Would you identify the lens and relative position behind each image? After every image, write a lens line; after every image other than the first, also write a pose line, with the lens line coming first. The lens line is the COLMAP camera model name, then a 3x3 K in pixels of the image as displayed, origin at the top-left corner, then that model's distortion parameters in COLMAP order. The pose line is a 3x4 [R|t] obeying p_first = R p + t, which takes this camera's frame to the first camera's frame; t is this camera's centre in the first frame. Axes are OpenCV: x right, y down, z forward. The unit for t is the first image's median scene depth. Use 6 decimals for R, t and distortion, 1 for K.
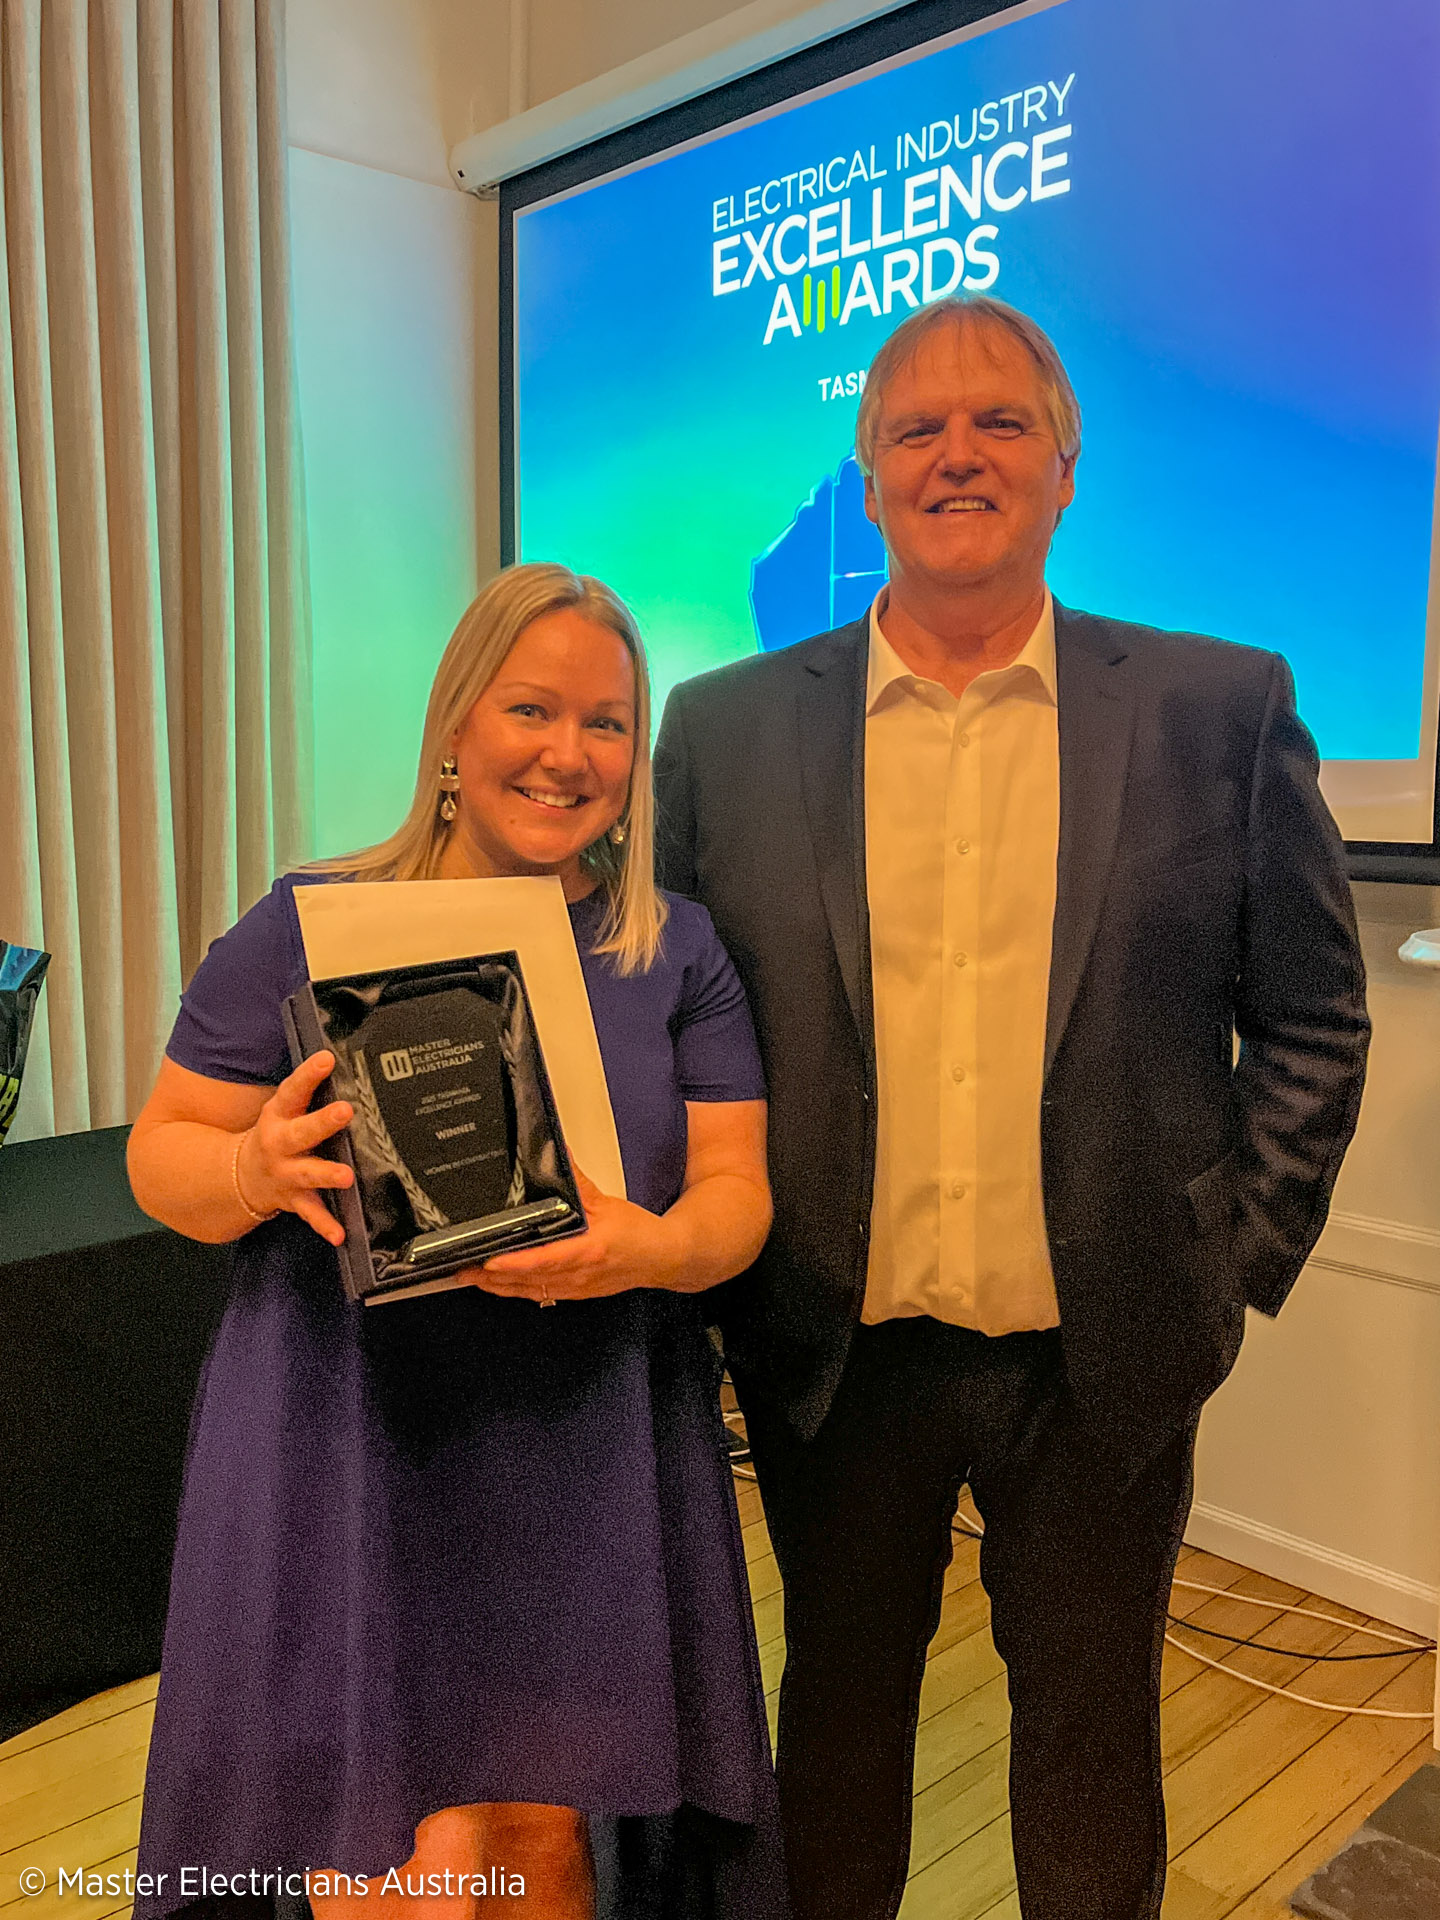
lens RADIAL K [[1651.6, 0, 712.3], [0, 1651.6, 955.1], [0, 0, 1]] dist [0.059651, -0.099371]
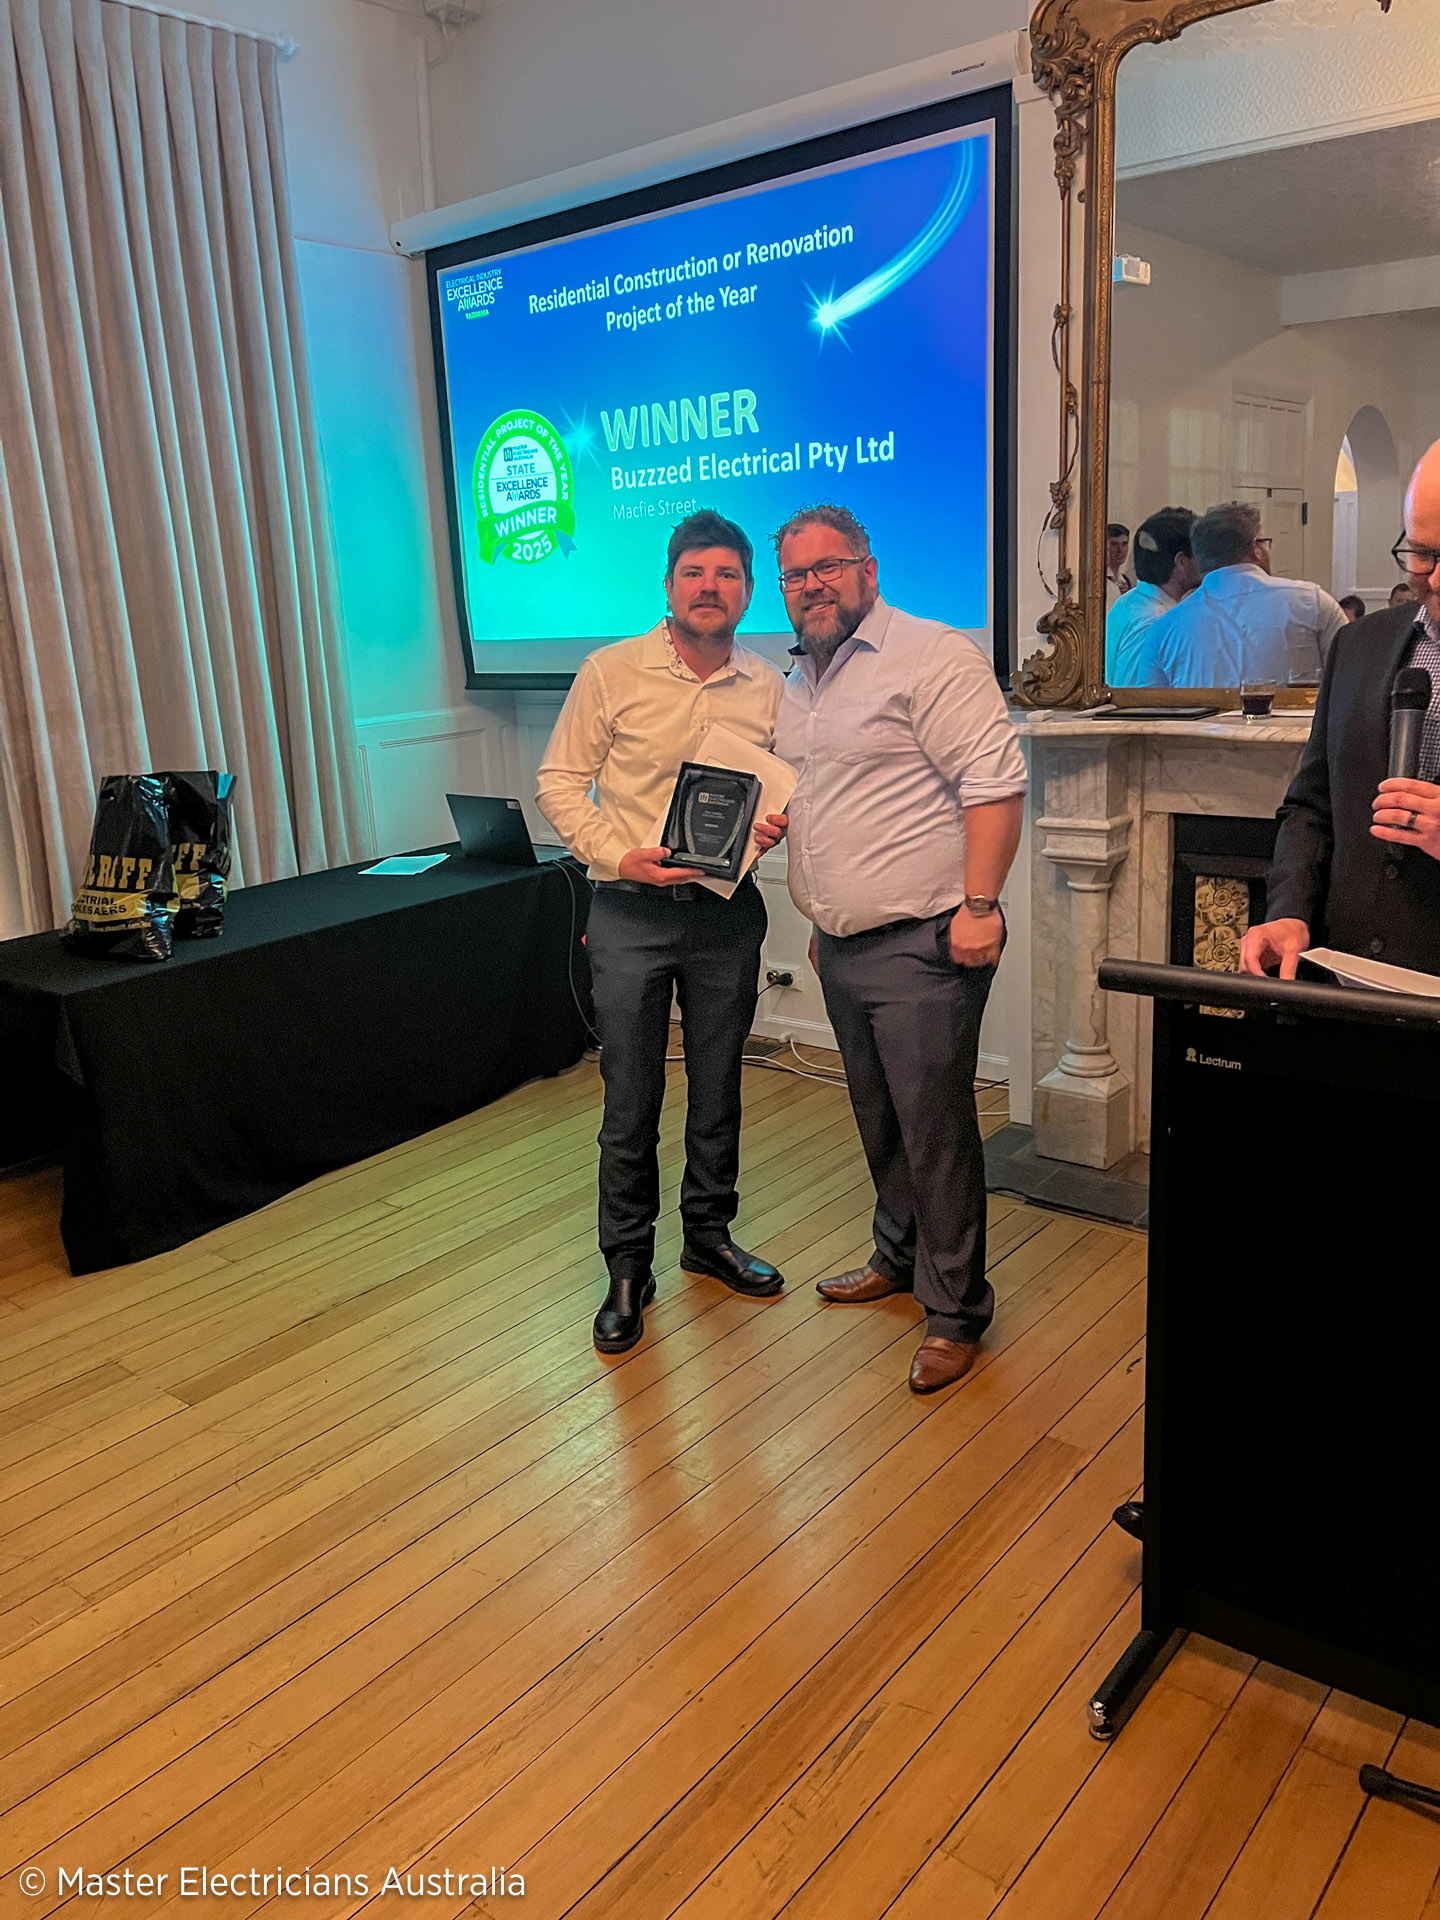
lens RADIAL K [[1456.2, 0, 717.4], [0, 1456.2, 973.0], [0, 0, 1]] dist [0.076926, -0.100285]
pose [[0.990655, -0.082113, 0.108906, -0.074206], [0.066417, 0.987829, 0.140650, 0.015725], [-0.119129, -0.132103, 0.984051, -0.499449]]
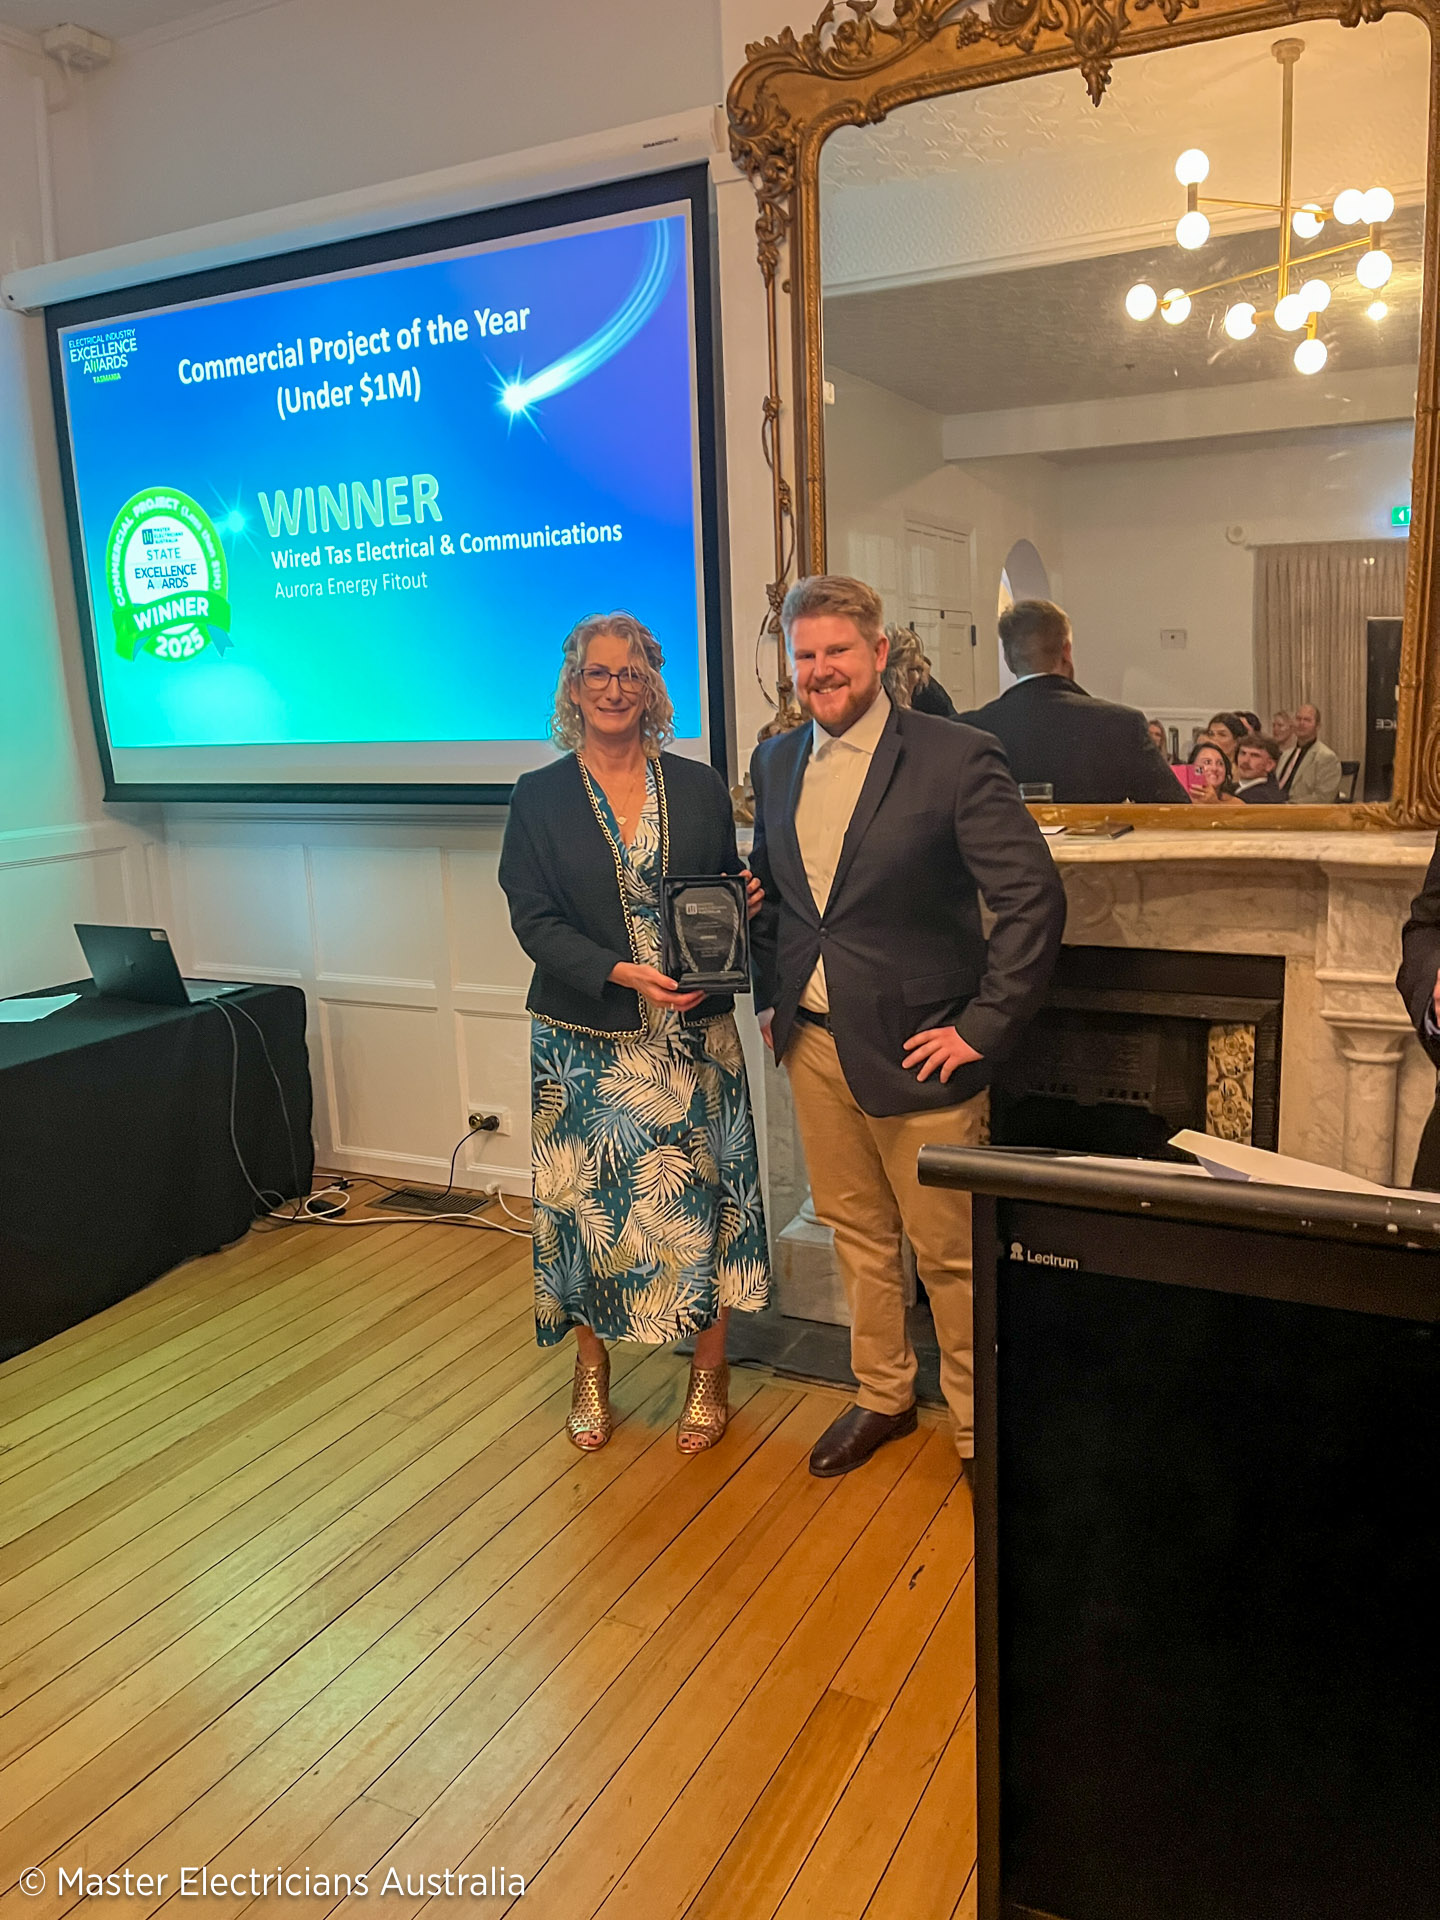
lens RADIAL K [[1456.3, 0, 728.7], [0, 1456.3, 975.6], [0, 0, 1]] dist [0.084519, -0.112055]
pose [[0.940367, -0.098614, 0.325553, -0.058783], [0.075519, 0.993695, 0.082865, 0.007737], [-0.331672, -0.053338, 0.941886, -0.356967]]
